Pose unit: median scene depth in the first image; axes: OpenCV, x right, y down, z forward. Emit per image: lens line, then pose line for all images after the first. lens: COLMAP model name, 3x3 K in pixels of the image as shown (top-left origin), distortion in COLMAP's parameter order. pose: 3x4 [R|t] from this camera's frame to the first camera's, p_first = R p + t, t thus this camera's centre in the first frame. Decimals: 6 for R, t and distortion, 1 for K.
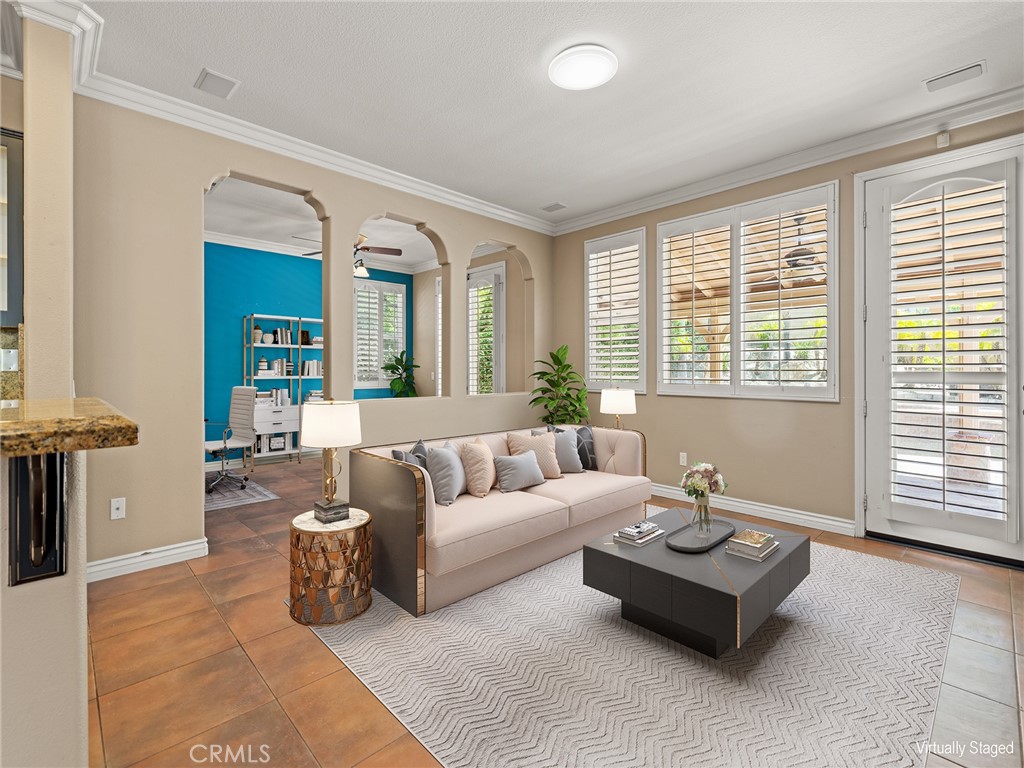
lens RADIAL K [[464.1, 0, 512.6], [0, 464.1, 386.8], [0, 0, 1]] dist [0.002633, 0.000820]
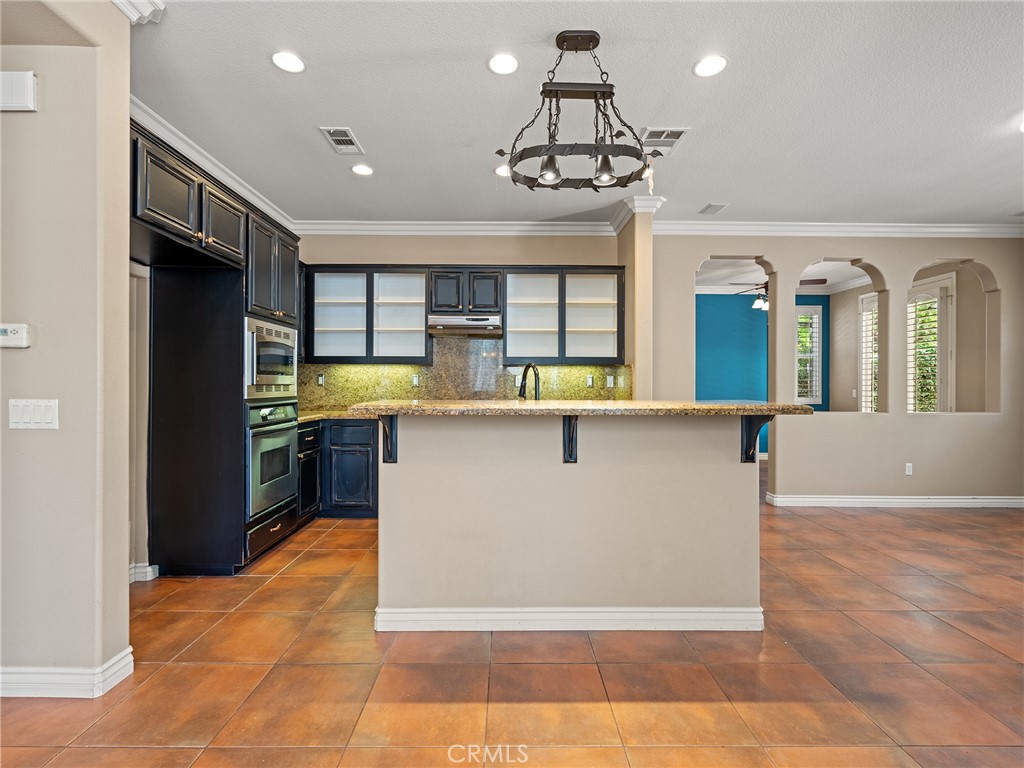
lens RADIAL K [[464.1, 0, 512.6], [0, 464.1, 386.8], [0, 0, 1]] dist [0.002633, 0.000820]
pose [[0.724757, 0.007105, -0.688968, -0.017873], [-0.029023, 0.999374, -0.020225, 0.008214], [0.688393, 0.034654, 0.724510, -0.350465]]
